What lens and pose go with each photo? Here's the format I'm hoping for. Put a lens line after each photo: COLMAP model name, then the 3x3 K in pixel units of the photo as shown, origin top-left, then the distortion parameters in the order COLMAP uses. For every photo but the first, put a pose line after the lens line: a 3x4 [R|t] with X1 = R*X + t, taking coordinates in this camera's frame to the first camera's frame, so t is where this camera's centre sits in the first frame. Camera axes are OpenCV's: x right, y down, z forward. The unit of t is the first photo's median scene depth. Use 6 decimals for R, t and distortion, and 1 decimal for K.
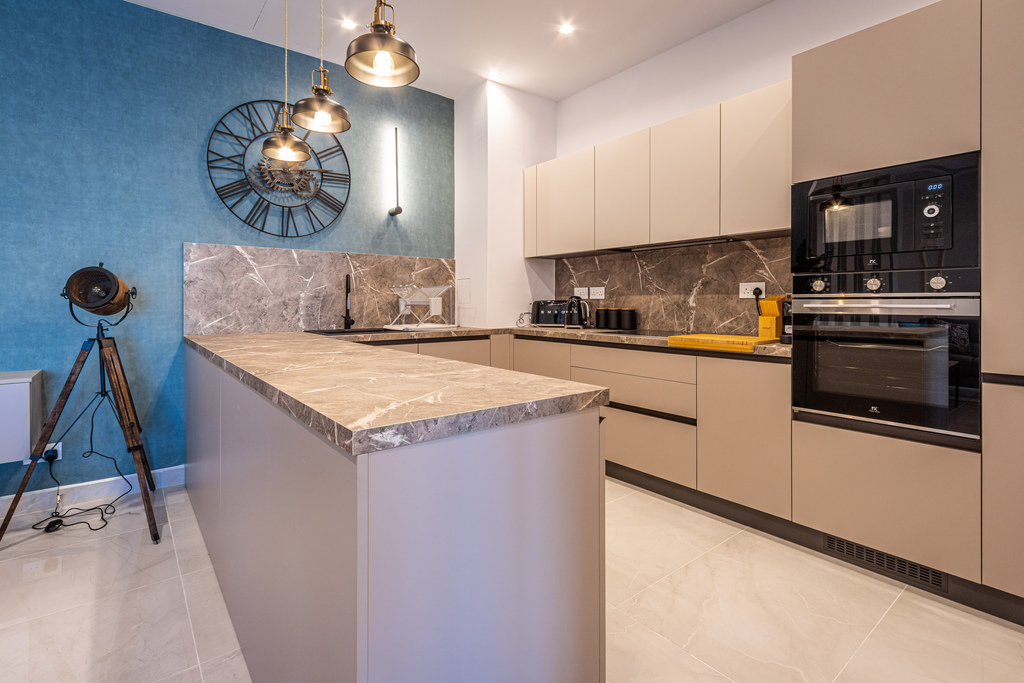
lens RADIAL K [[469.7, 0, 510.5], [0, 469.7, 304.5], [0, 0, 1]] dist [0.001384, 0.000604]
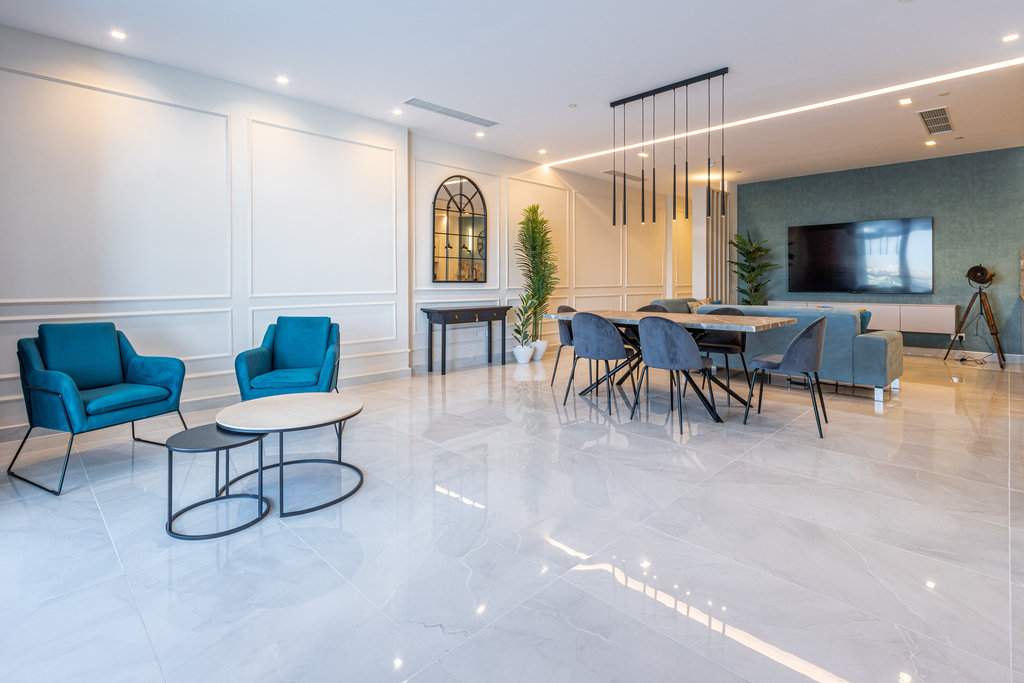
lens RADIAL K [[494.7, 0, 514.8], [0, 494.7, 282.1], [0, 0, 1]] dist [-0.000179, 0.000081]
pose [[0.100312, 0.001259, -0.994955, 1.231012], [-0.000800, 0.999999, 0.001184, 0.008744], [0.994956, 0.000677, 0.100313, -1.420072]]
